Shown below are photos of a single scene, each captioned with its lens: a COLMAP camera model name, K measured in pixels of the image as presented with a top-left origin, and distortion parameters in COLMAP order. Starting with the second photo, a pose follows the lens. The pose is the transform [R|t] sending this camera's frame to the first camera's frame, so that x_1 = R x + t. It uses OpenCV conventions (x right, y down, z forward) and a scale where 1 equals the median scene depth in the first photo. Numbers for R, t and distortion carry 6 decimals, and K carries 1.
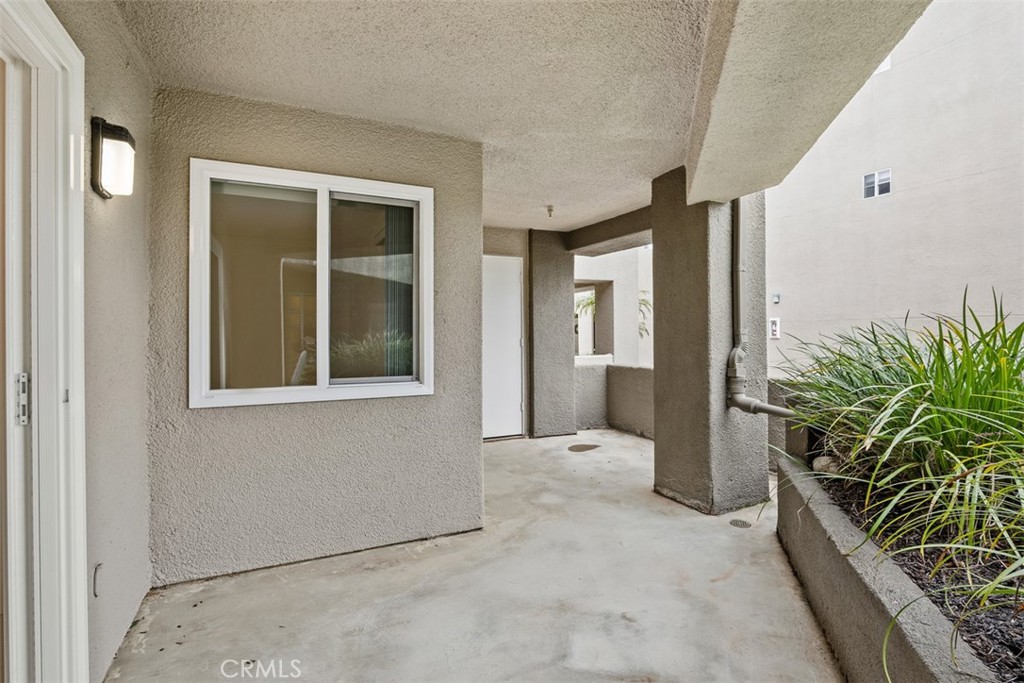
lens RADIAL K [[481.0, 0, 511.7], [0, 481.0, 334.8], [0, 0, 1]] dist [-0.000077, 0.000068]
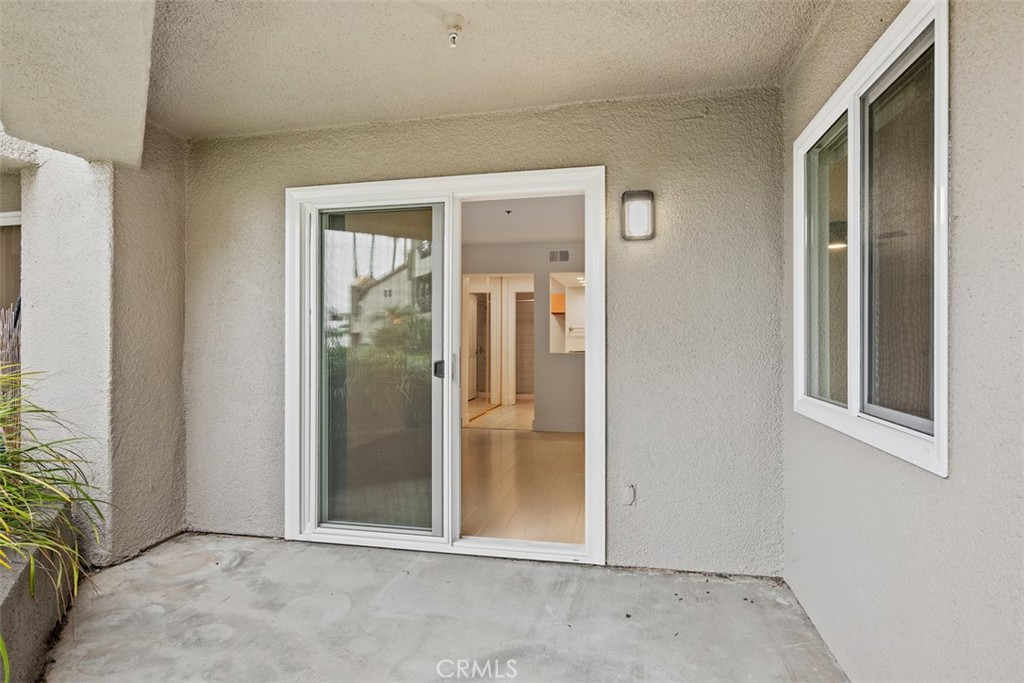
lens RADIAL K [[543.6, 0, 514.5], [0, 543.6, 336.8], [0, 0, 1]] dist [-0.001480, -0.000276]
pose [[-0.591767, 0.004084, -0.806099, 0.607840], [-0.001941, 0.999977, 0.006492, 0.005371], [0.806107, 0.005406, -0.591745, 1.422695]]
